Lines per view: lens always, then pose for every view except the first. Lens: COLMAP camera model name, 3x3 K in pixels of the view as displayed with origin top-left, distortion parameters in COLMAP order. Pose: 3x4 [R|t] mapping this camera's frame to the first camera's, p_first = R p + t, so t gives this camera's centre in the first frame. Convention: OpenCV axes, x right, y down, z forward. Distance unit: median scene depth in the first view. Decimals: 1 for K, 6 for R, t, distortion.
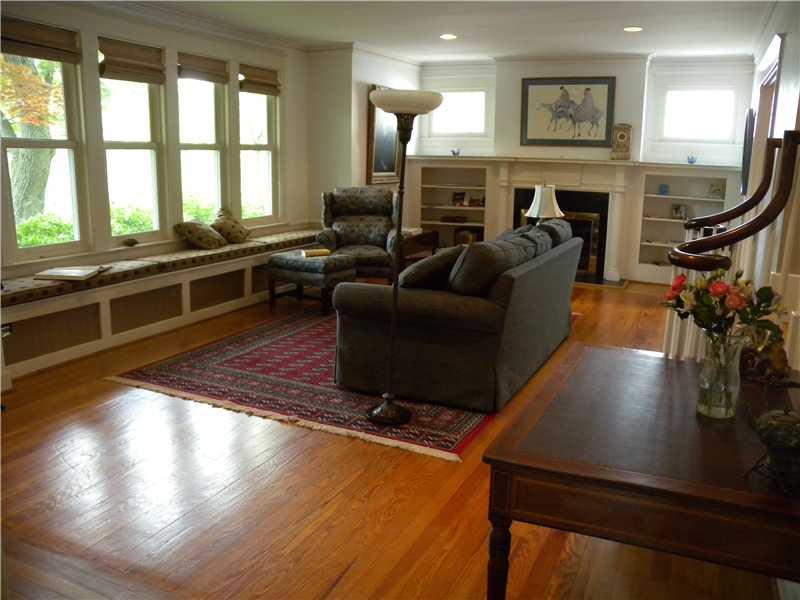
lens RADIAL K [[666.4, 0, 404.1], [0, 666.4, 297.5], [0, 0, 1]] dist [-0.127609, 0.039714]
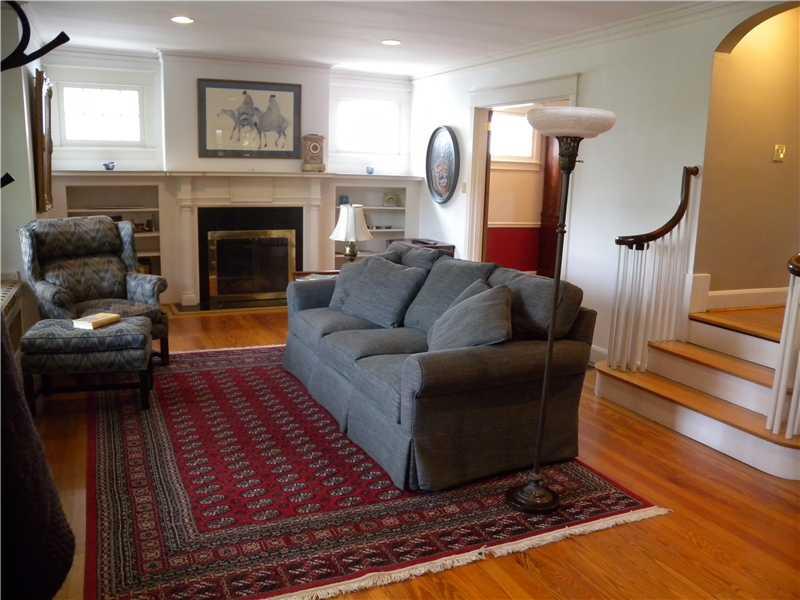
lens RADIAL K [[666.4, 0, 399.9], [0, 666.4, 302.4], [0, 0, 1]] dist [-0.127609, 0.039714]
pose [[0.650364, -0.147191, 0.745226, -0.365291], [0.145104, 0.987055, 0.068322, -0.074954], [-0.745635, 0.063701, 0.663303, 0.293999]]
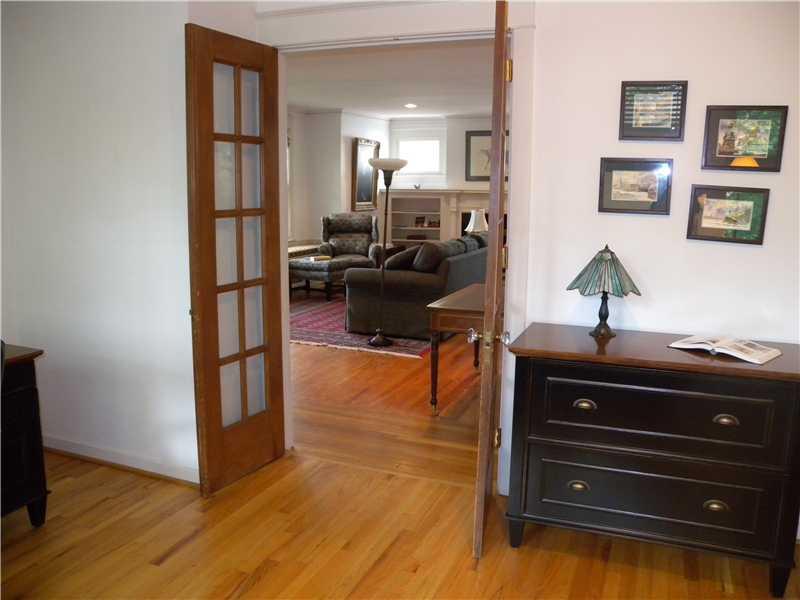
lens RADIAL K [[666.4, 0, 395.9], [0, 666.4, 303.9], [0, 0, 1]] dist [-0.127609, 0.039714]
pose [[0.999090, -0.014227, 0.040202, -0.025856], [0.015556, 0.999337, -0.032932, 0.070297], [-0.039707, 0.033527, 0.998649, -0.380079]]
